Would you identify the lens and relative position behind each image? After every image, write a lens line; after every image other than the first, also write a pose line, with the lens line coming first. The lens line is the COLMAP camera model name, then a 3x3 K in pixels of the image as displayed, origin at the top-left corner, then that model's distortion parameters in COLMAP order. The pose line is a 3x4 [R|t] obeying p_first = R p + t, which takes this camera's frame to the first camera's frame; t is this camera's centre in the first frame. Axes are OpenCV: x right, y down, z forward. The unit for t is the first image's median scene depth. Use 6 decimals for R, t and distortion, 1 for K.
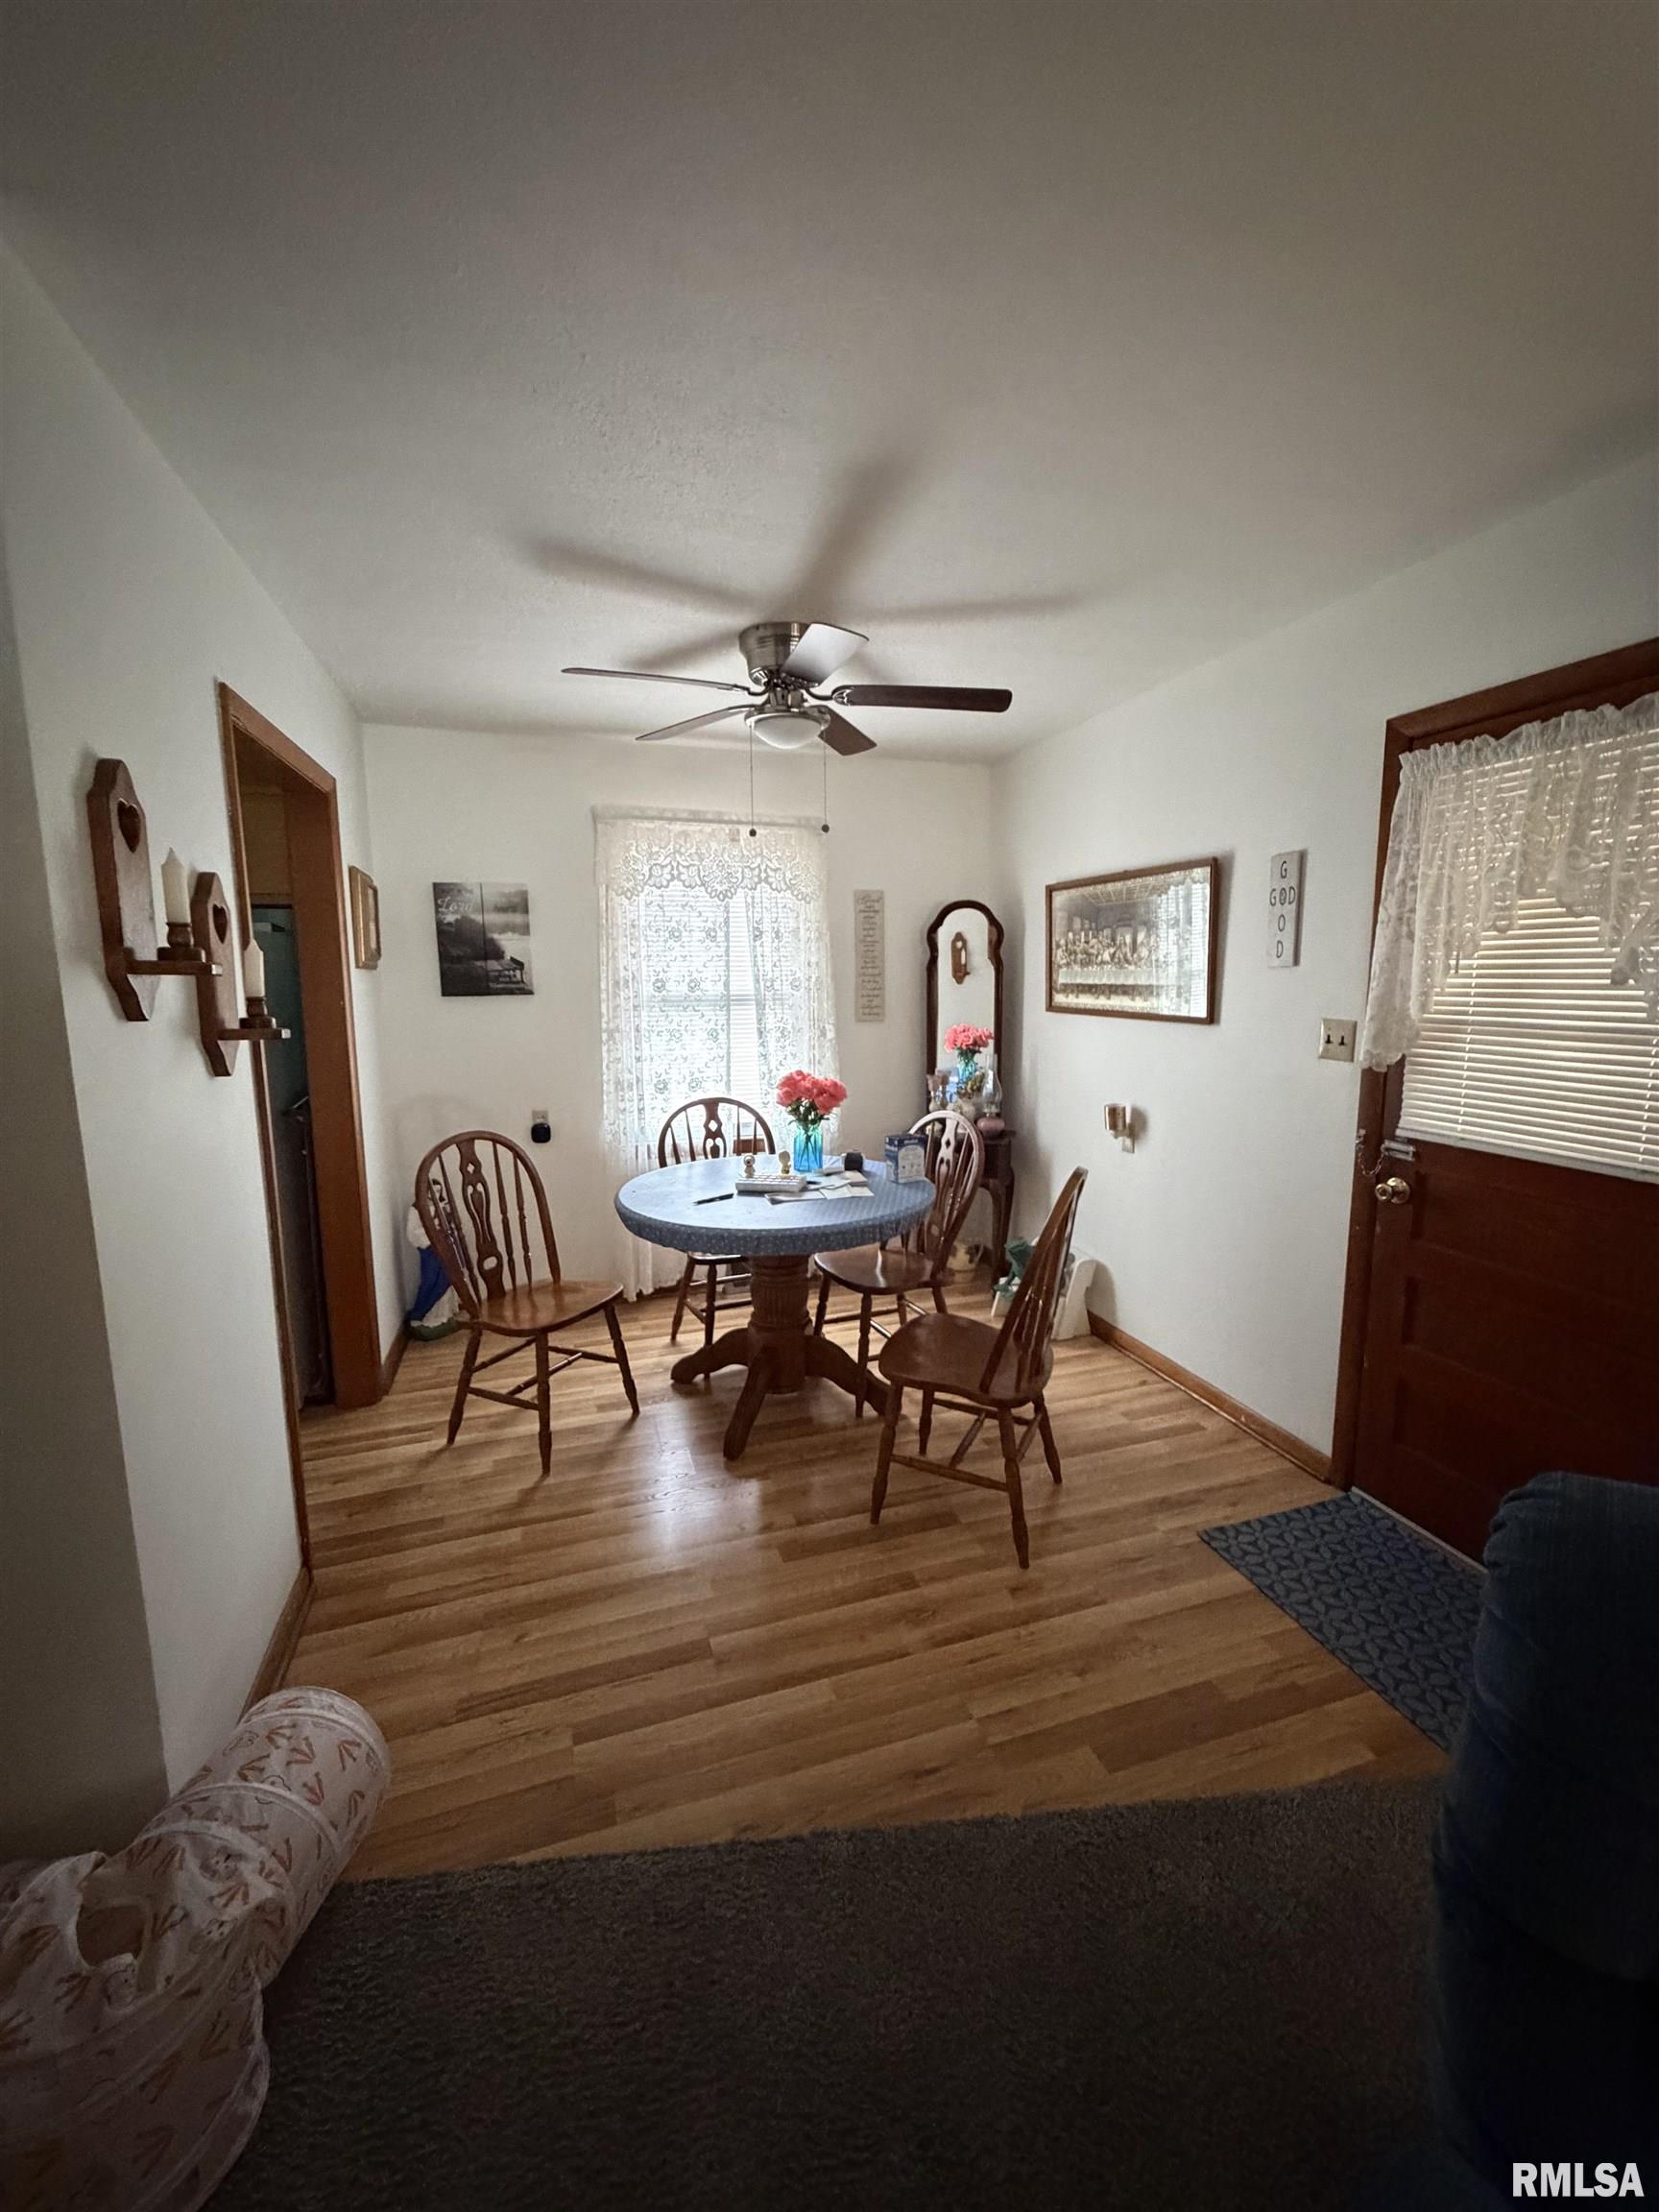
lens RADIAL K [[877.6, 0, 843.1], [0, 877.6, 1096.8], [0, 0, 1]] dist [0.002877, 0.000530]
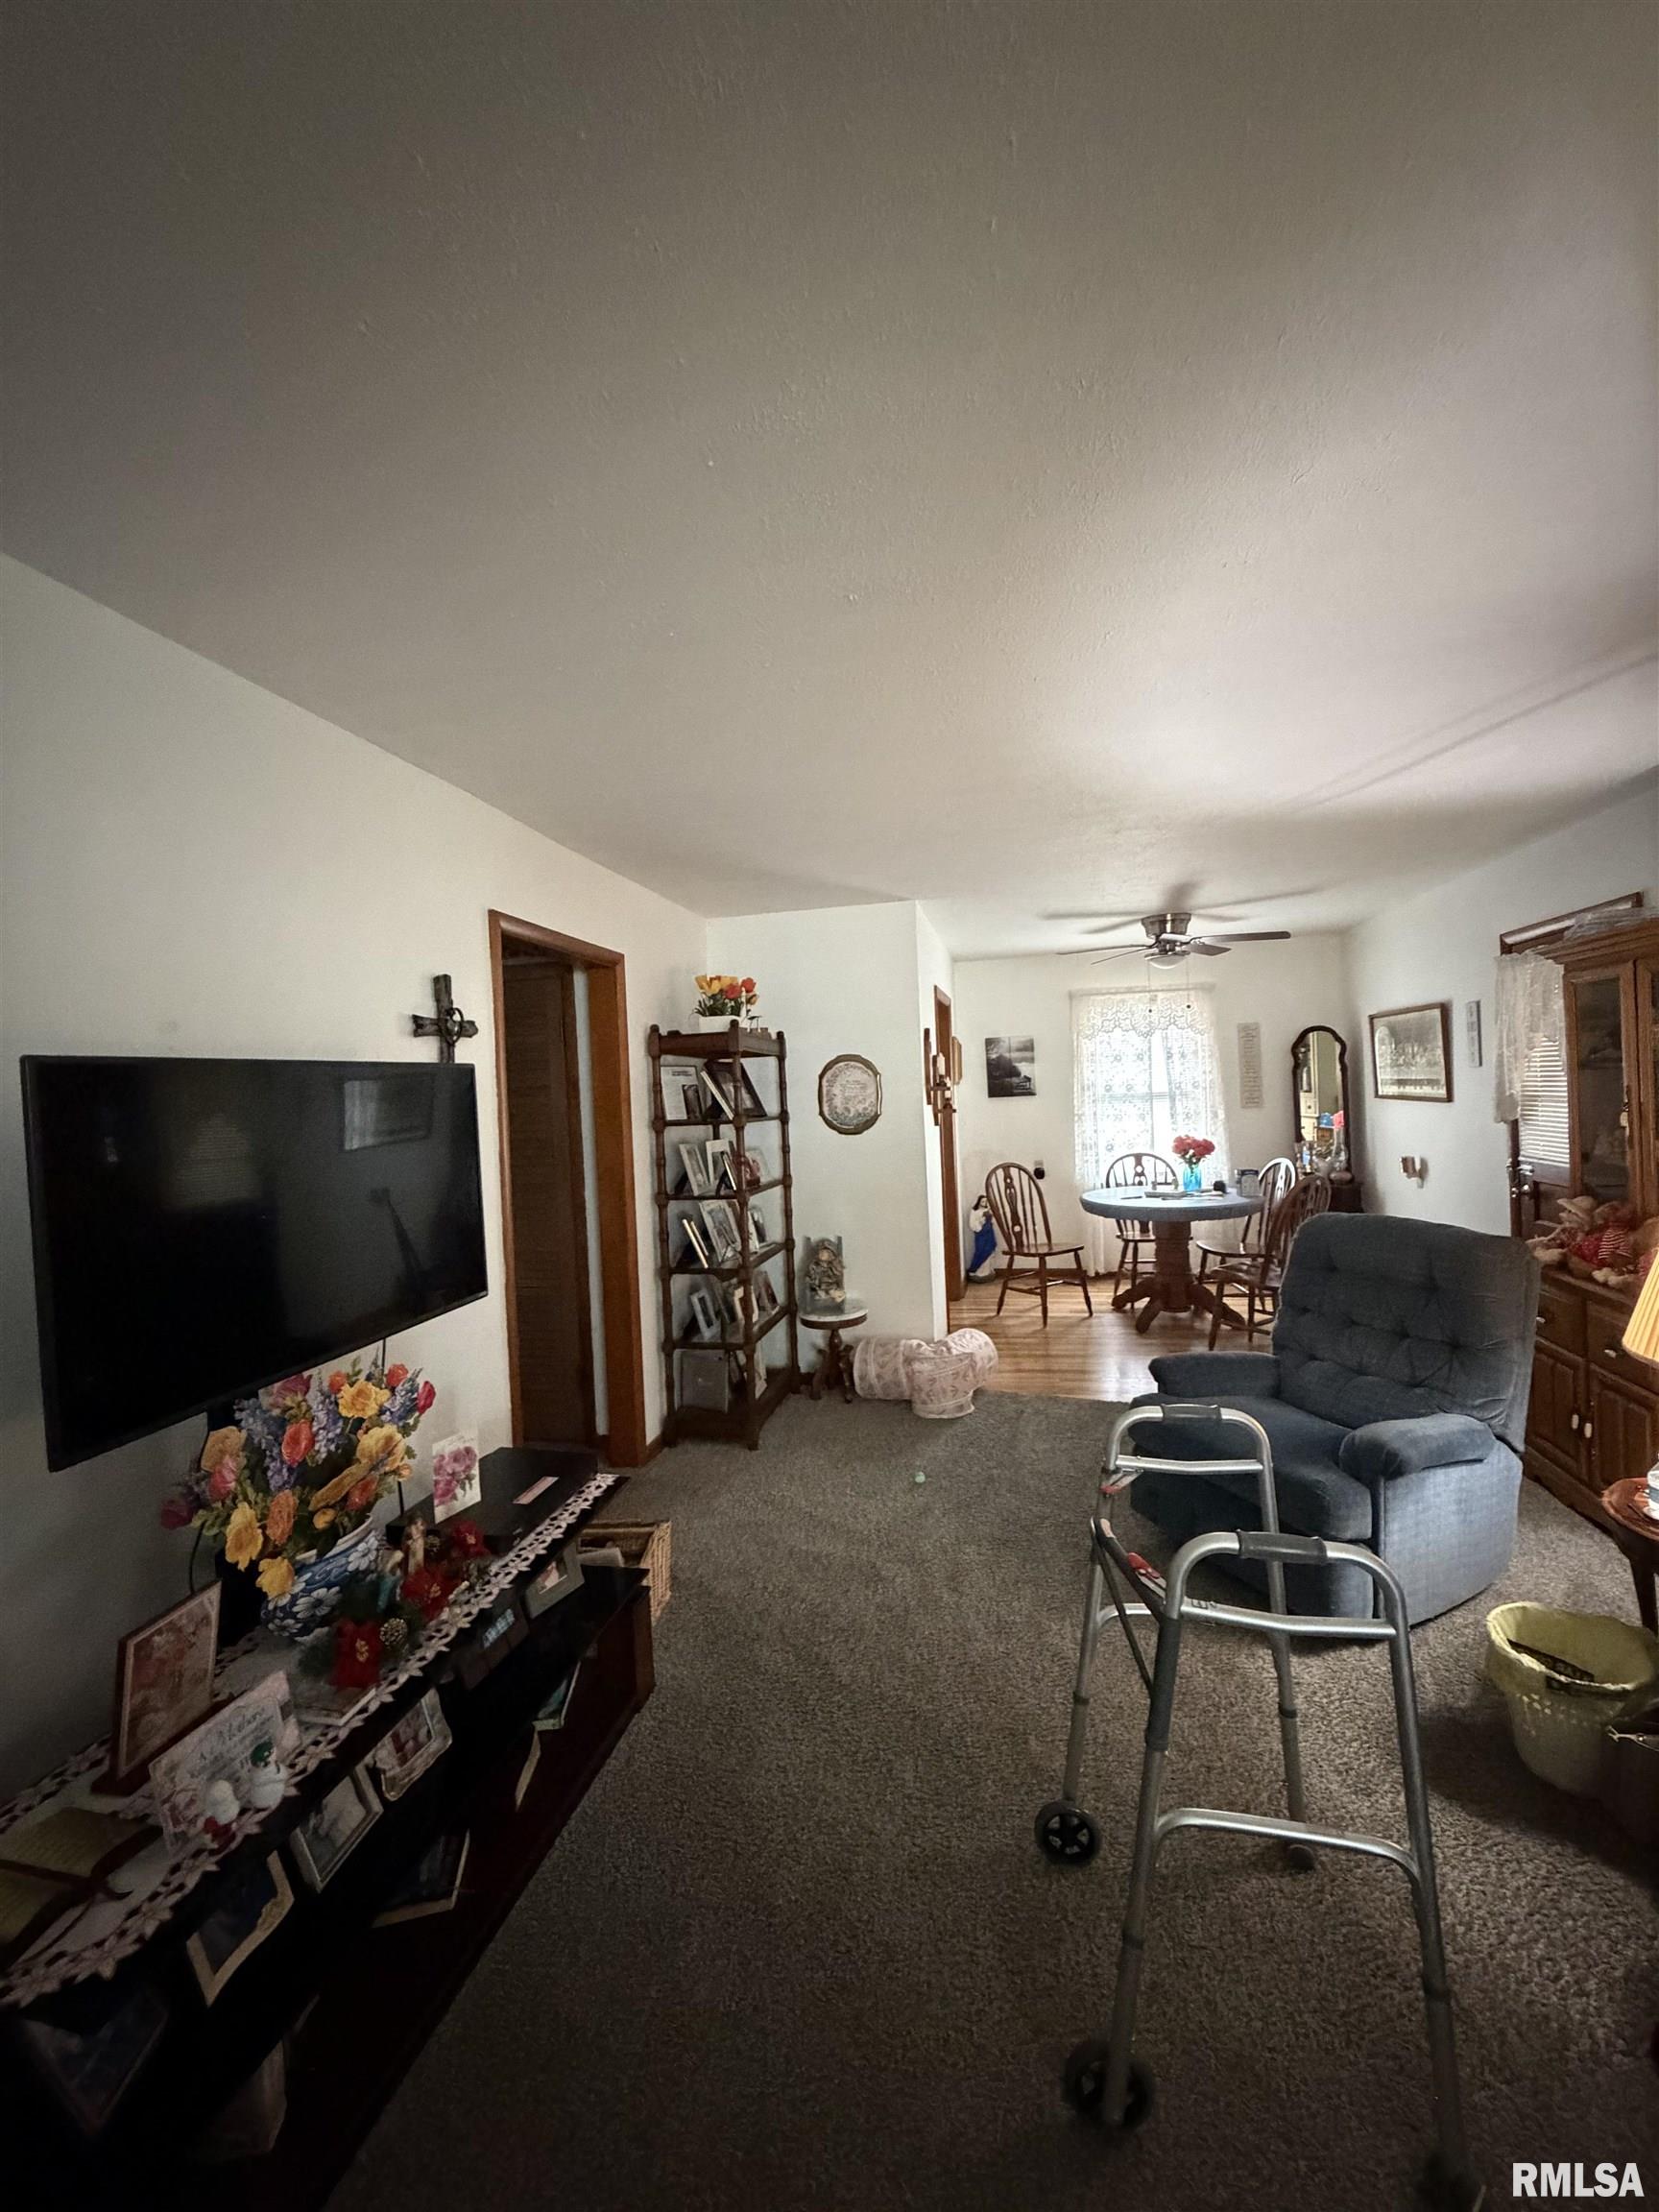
lens RADIAL K [[877.6, 0, 817.8], [0, 877.6, 1093.2], [0, 0, 1]] dist [0.002877, 0.000530]
pose [[0.849038, -0.027173, -0.527633, 0.219962], [-0.037128, 0.993139, -0.110892, 0.096390], [0.527026, 0.113741, 0.842203, -0.763203]]
